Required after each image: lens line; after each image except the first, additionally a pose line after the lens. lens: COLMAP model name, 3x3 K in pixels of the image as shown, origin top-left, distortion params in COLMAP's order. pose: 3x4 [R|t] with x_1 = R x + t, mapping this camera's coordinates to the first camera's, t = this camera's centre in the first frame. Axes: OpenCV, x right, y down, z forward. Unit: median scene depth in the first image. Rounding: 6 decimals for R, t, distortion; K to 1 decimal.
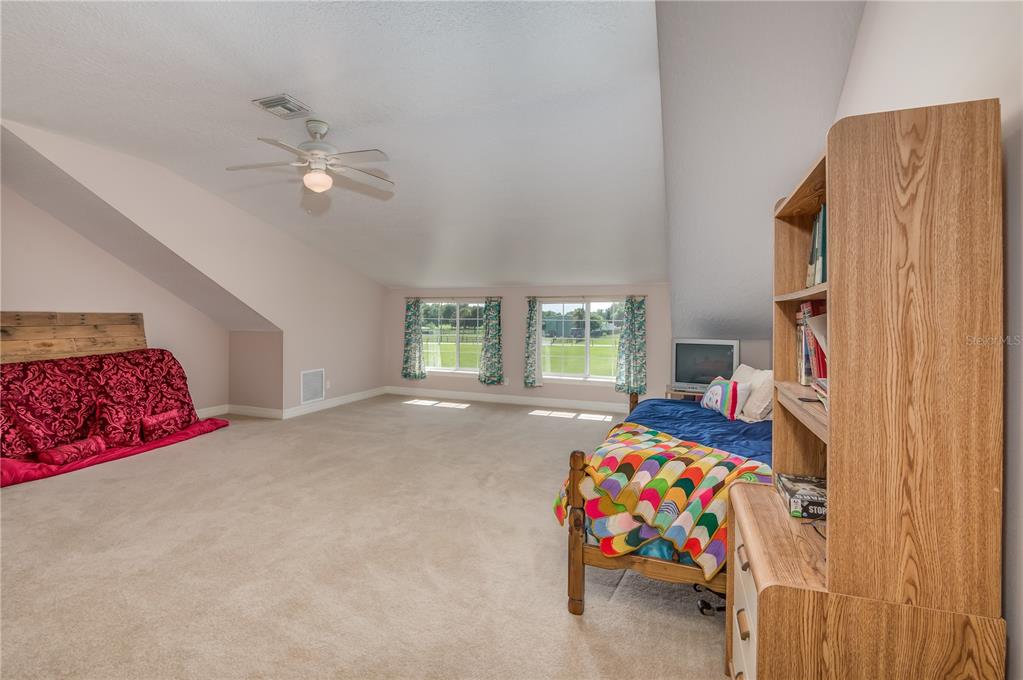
lens RADIAL K [[498.9, 0, 511.2], [0, 498.9, 317.6], [0, 0, 1]] dist [0.000673, -0.000001]
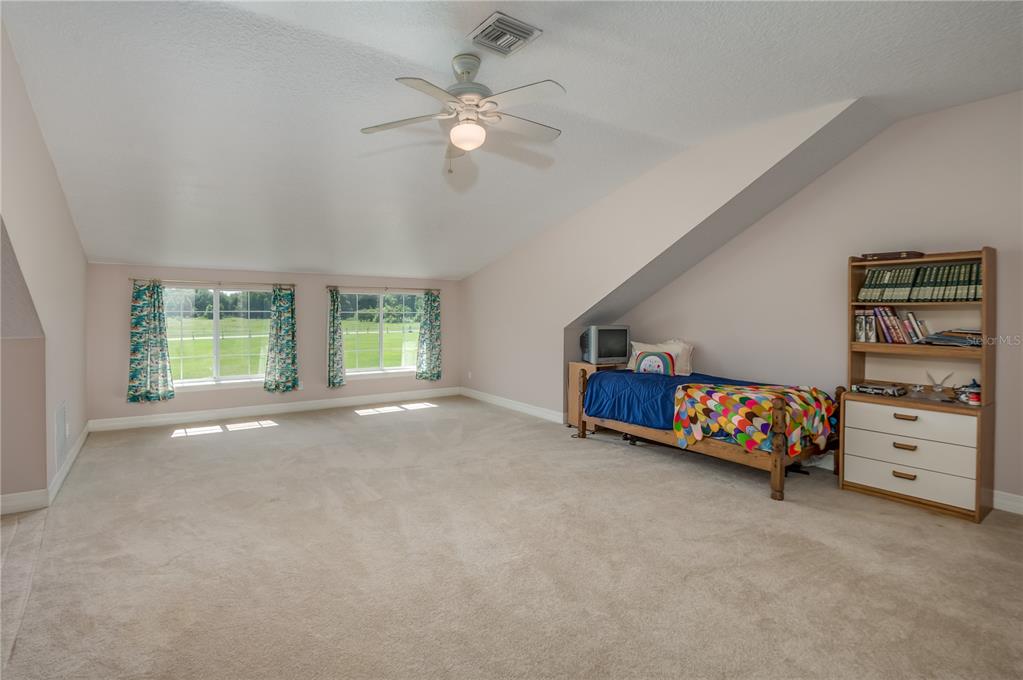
lens RADIAL K [[470.6, 0, 512.5], [0, 470.6, 311.9], [0, 0, 1]] dist [-0.001434, -0.000514]
pose [[0.560379, -0.005769, 0.828216, -0.466314], [-0.001815, 0.999965, 0.008194, -0.003176], [-0.828235, -0.006095, 0.560348, 0.259539]]
